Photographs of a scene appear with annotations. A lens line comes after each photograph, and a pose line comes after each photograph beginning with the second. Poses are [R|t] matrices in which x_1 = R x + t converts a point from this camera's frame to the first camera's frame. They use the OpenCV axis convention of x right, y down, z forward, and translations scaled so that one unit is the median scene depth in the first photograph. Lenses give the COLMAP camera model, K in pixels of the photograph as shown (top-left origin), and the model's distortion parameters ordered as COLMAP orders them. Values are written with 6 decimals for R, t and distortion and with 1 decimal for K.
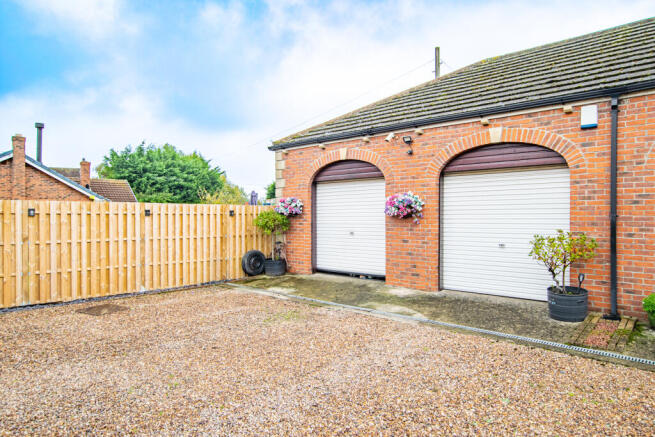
lens RADIAL K [[421.1, 0, 327.5], [0, 421.1, 218.5], [0, 0, 1]] dist [-0.003634, 0.001806]
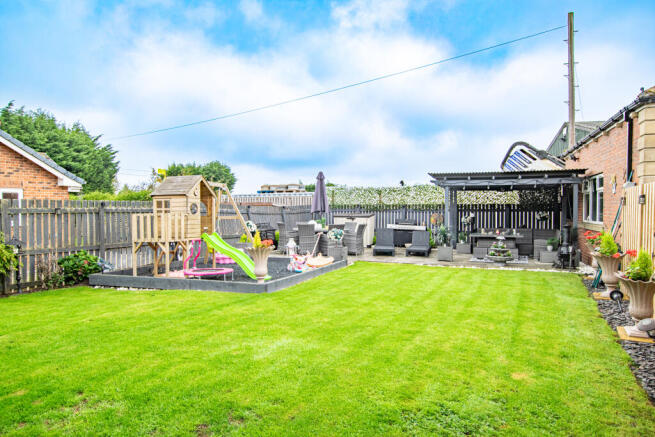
lens RADIAL K [[421.1, 0, 327.5], [0, 421.1, 218.5], [0, 0, 1]] dist [-0.003634, 0.001806]
pose [[0.929864, -0.008343, 0.367808, -0.981331], [0.002067, 0.999846, 0.017453, 0.009262], [-0.367897, -0.015469, 0.929738, 0.672552]]
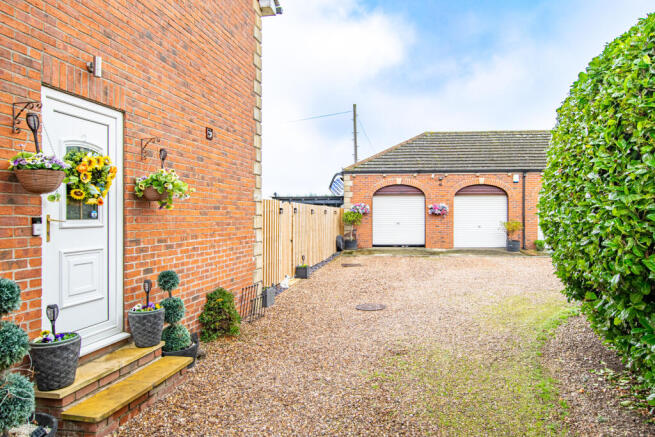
lens RADIAL K [[421.1, 0, 327.5], [0, 421.1, 218.5], [0, 0, 1]] dist [-0.003634, 0.001806]
pose [[0.800541, -0.007862, 0.599226, -1.363645], [0.004964, 0.999967, 0.006488, -0.001226], [-0.599257, -0.002219, 0.800553, -0.316966]]
